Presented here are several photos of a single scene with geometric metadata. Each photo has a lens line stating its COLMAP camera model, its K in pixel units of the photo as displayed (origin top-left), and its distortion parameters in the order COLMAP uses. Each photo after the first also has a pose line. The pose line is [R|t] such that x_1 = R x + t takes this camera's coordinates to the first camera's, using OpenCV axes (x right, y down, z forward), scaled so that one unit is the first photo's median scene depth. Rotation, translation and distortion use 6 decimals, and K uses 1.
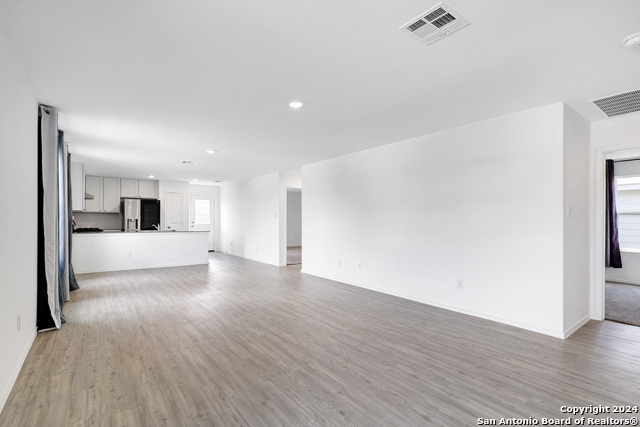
lens RADIAL K [[307.3, 0, 336.3], [0, 307.3, 221.9], [0, 0, 1]] dist [0.000355, -0.000490]
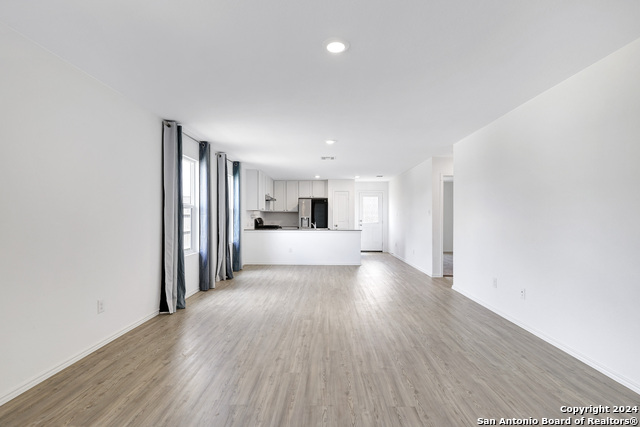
lens RADIAL K [[326.3, 0, 324.1], [0, 326.3, 215.9], [0, 0, 1]] dist [-0.002210, 0.000341]
pose [[0.775712, -0.005981, -0.631059, 0.129379], [-0.002835, 0.999912, -0.012962, -0.000147], [0.631081, 0.011843, 0.775627, 0.178777]]
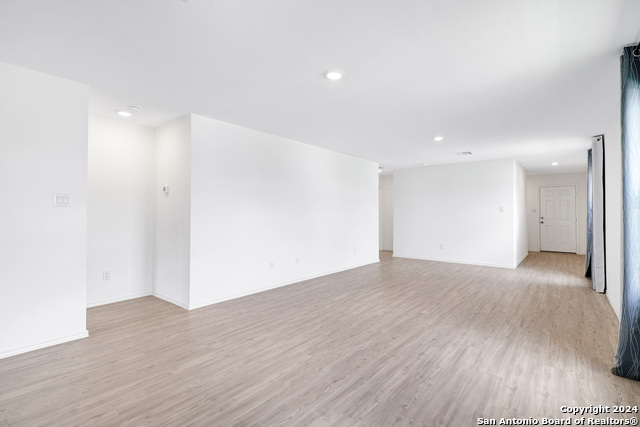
lens RADIAL K [[307.3, 0, 322.8], [0, 307.3, 210.4], [0, 0, 1]] dist [0.000355, -0.000490]
pose [[-0.224058, -0.000862, 0.974575, -0.643854], [0.000692, 0.999999, 0.001043, -0.013887], [-0.974576, 0.000908, -0.224057, 0.815540]]
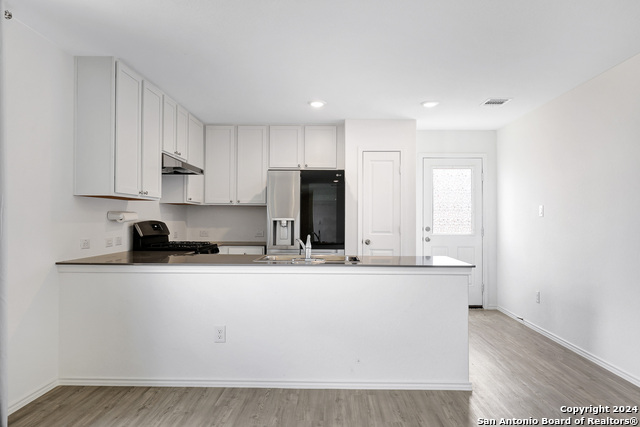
lens RADIAL K [[458.0, 0, 320.9], [0, 458.0, 214.6], [0, 0, 1]] dist [0.005781, 0.001924]
pose [[0.764669, -0.007369, -0.644381, -0.282921], [-0.006210, 0.999804, -0.018802, -0.006822], [0.644393, 0.018379, 0.764474, 0.670835]]
